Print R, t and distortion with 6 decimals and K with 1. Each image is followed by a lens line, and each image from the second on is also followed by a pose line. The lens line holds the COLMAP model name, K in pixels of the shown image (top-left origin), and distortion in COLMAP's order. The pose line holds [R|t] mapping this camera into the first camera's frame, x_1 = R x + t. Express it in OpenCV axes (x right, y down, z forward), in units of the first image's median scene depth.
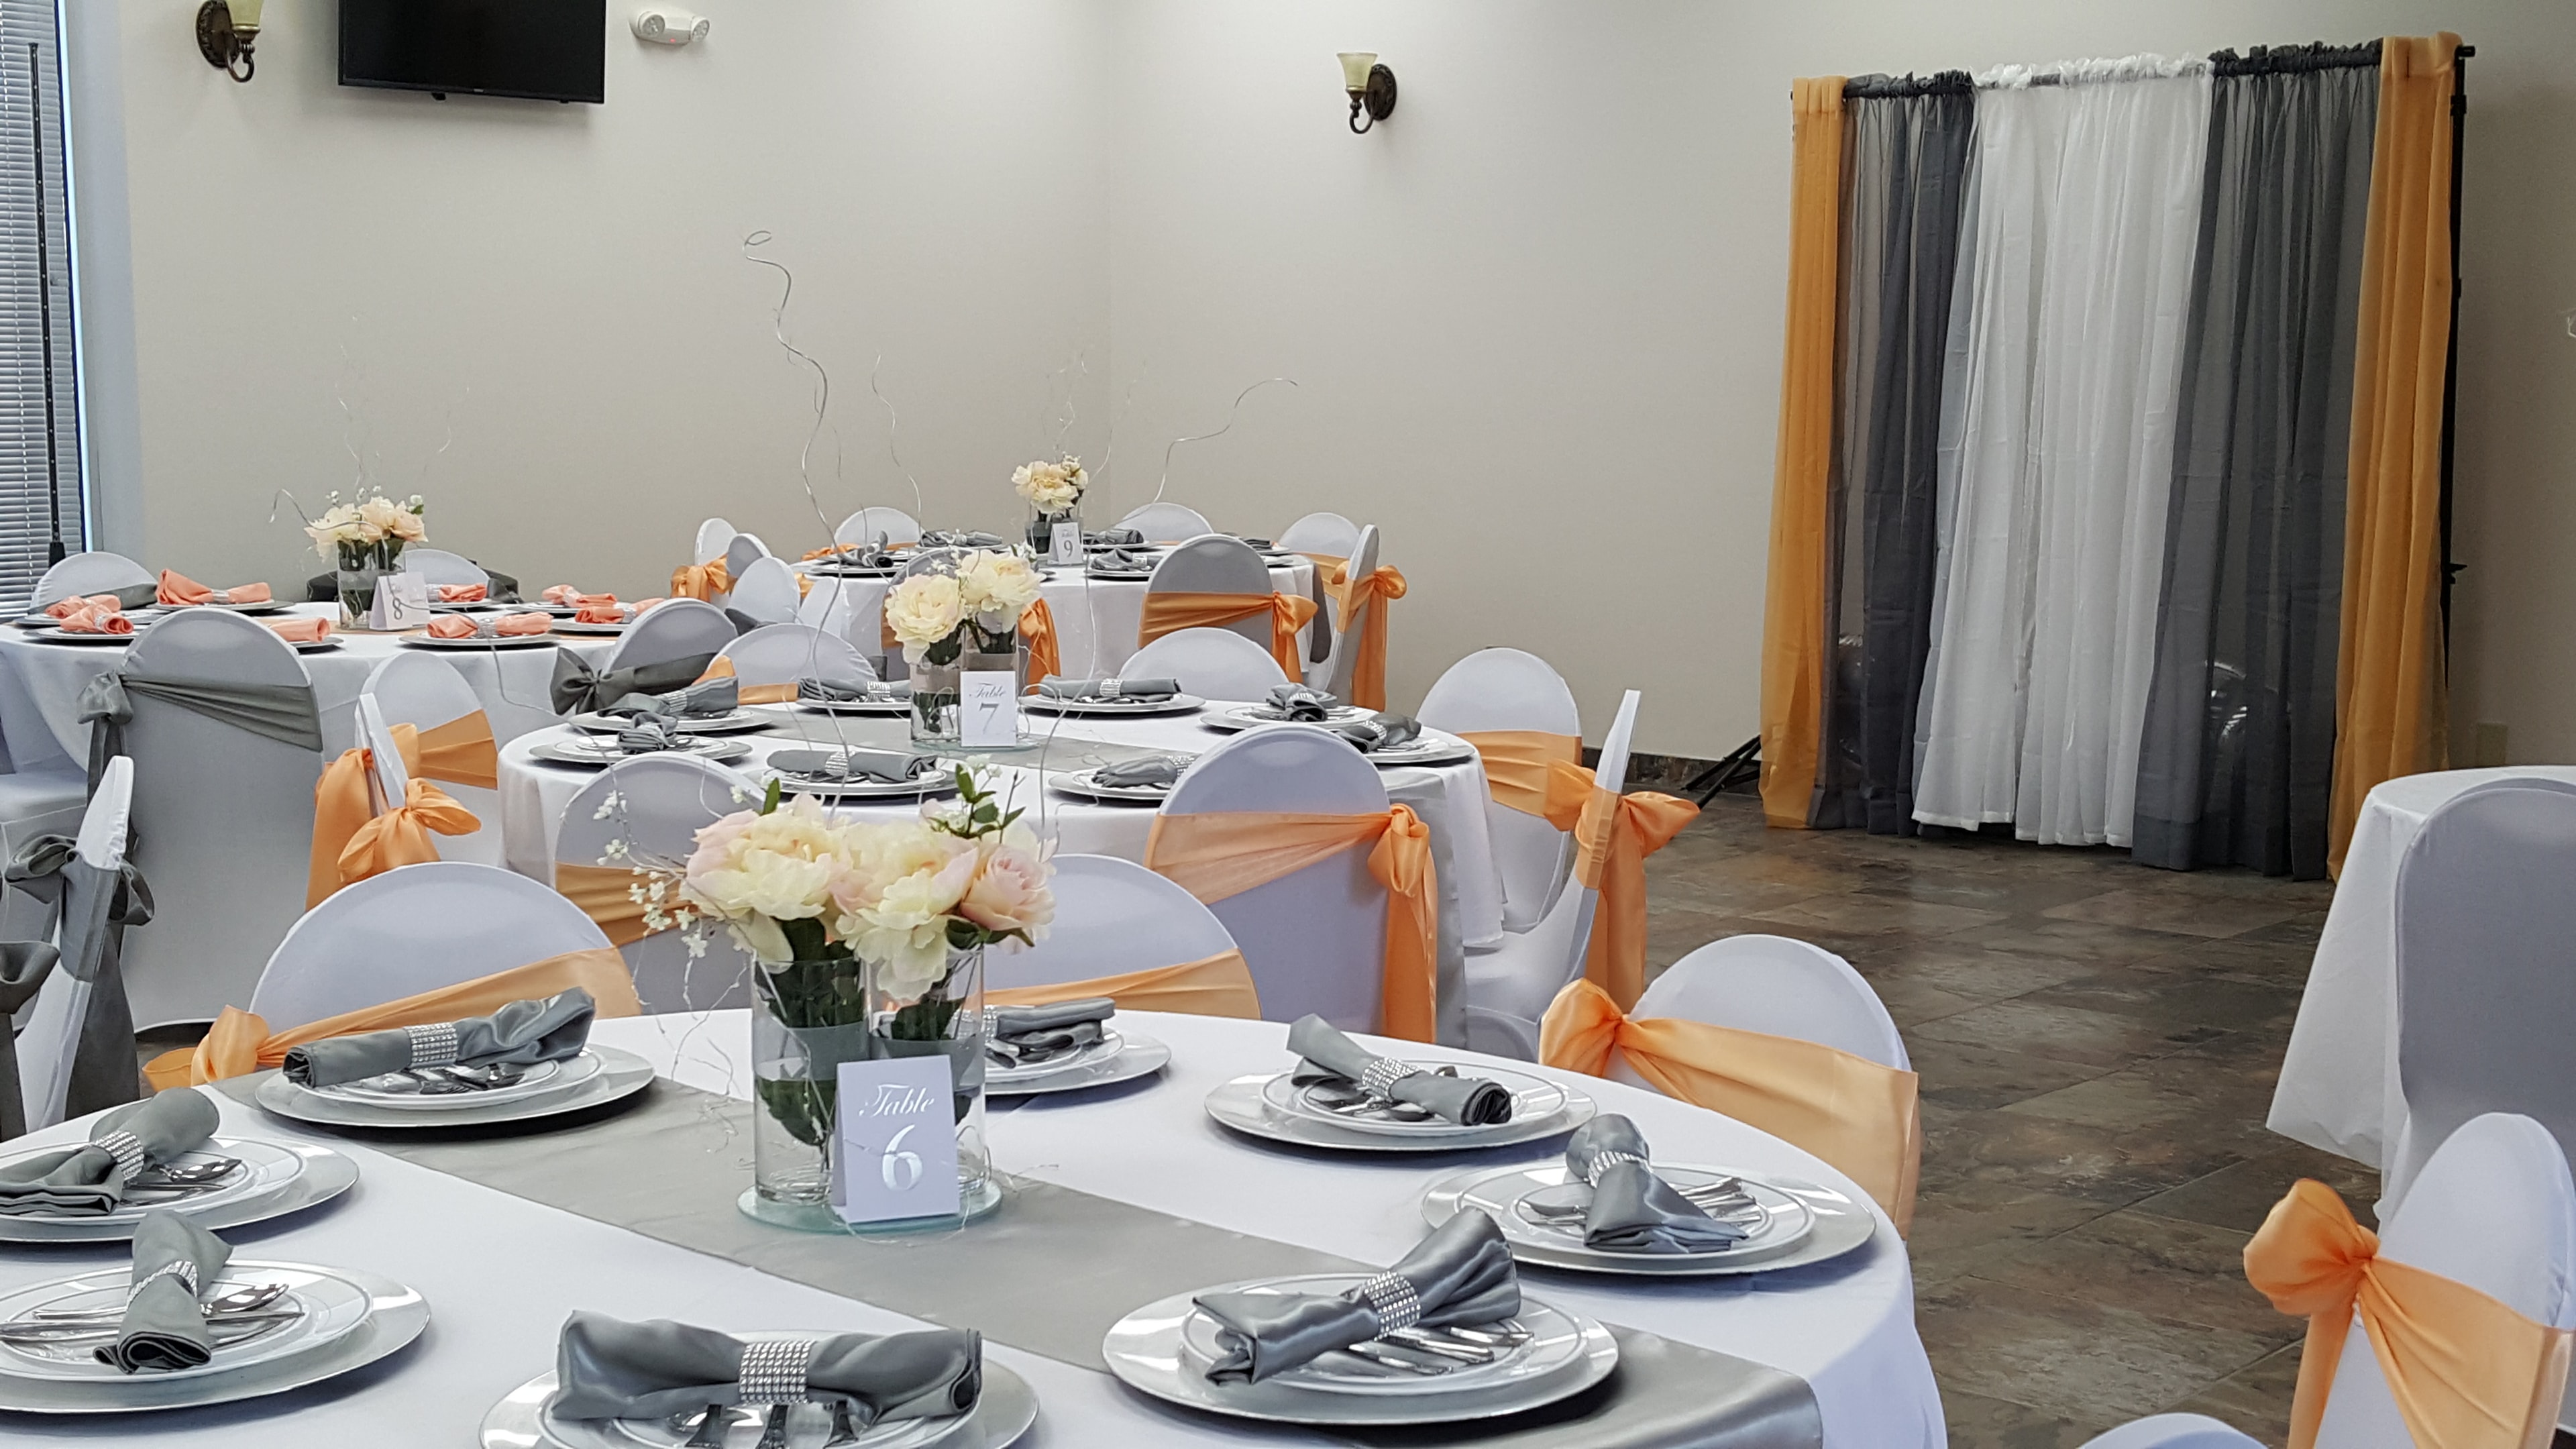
lens RADIAL K [[3528.3, 0, 1288.0], [0, 3528.3, 724.5], [0, 0, 1]] dist [0.016635, 0.248636]
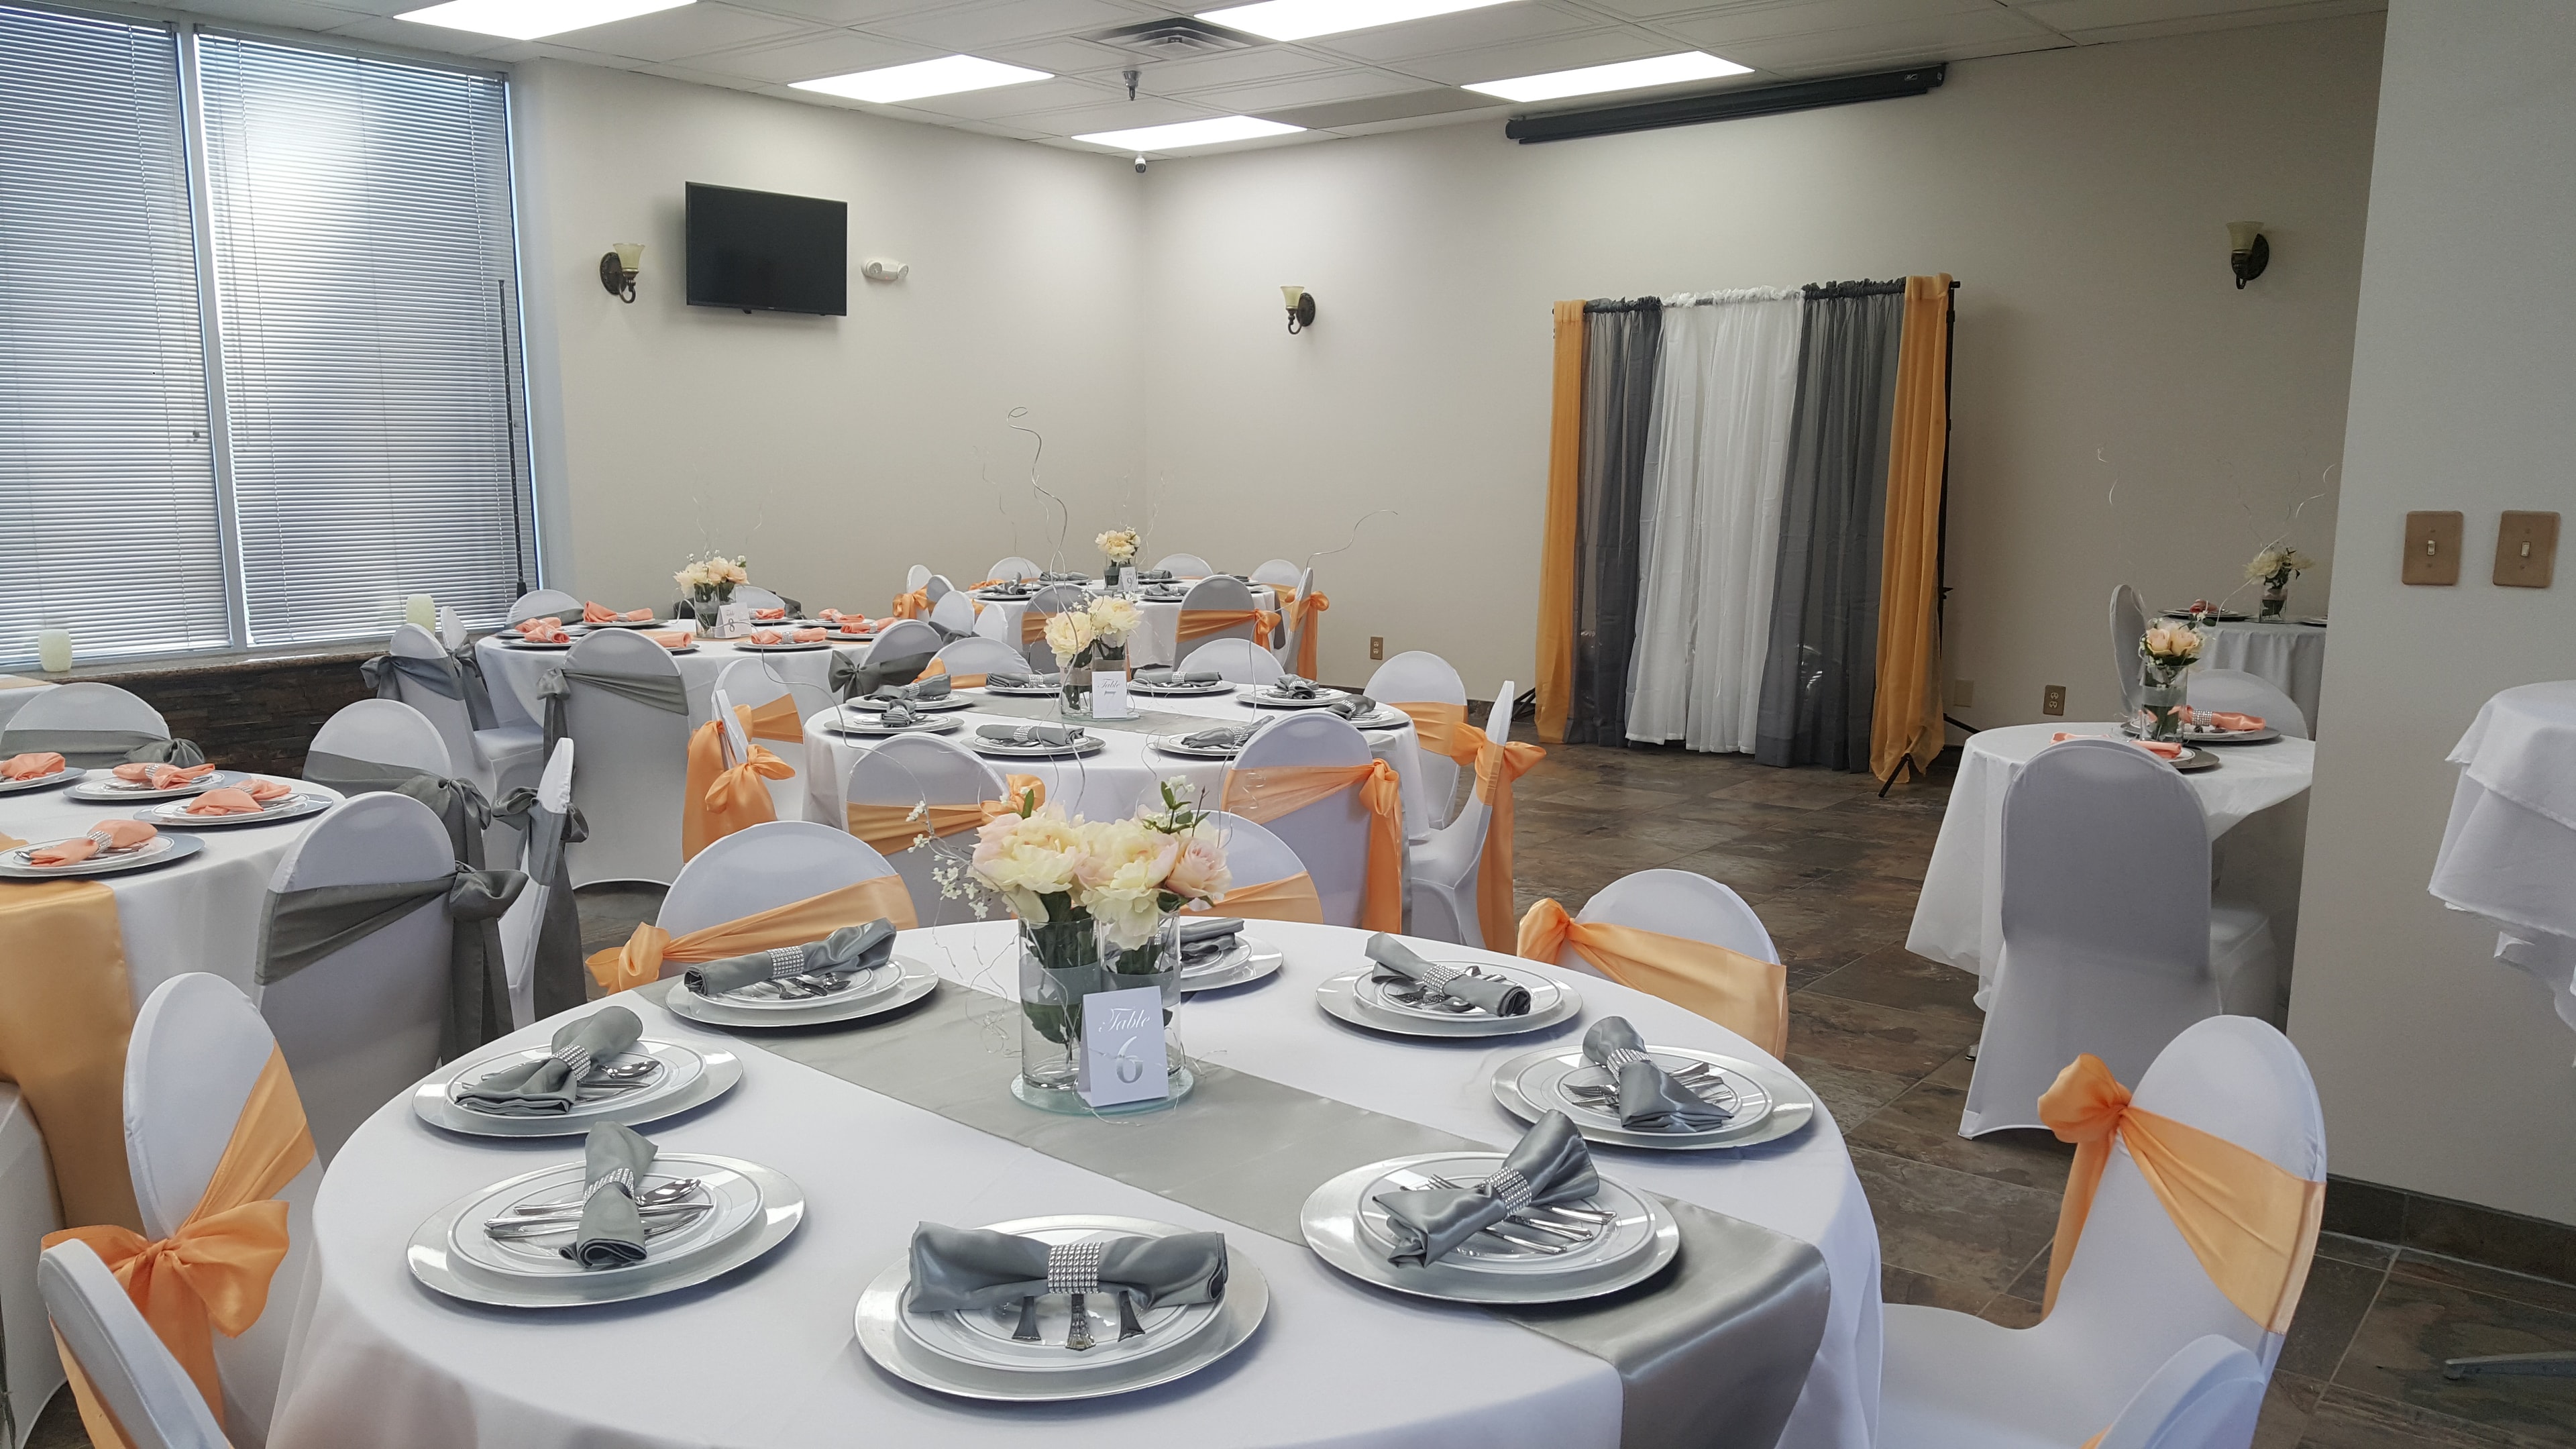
lens RADIAL K [[1965.1, 0, 1294.0], [0, 1965.1, 740.9], [0, 0, 1]] dist [0.052668, -0.007719]
pose [[0.999318, -0.008646, 0.035910, -0.032880], [0.007277, 0.999248, 0.038095, -0.016791], [-0.036212, -0.037808, 0.998629, 0.097540]]
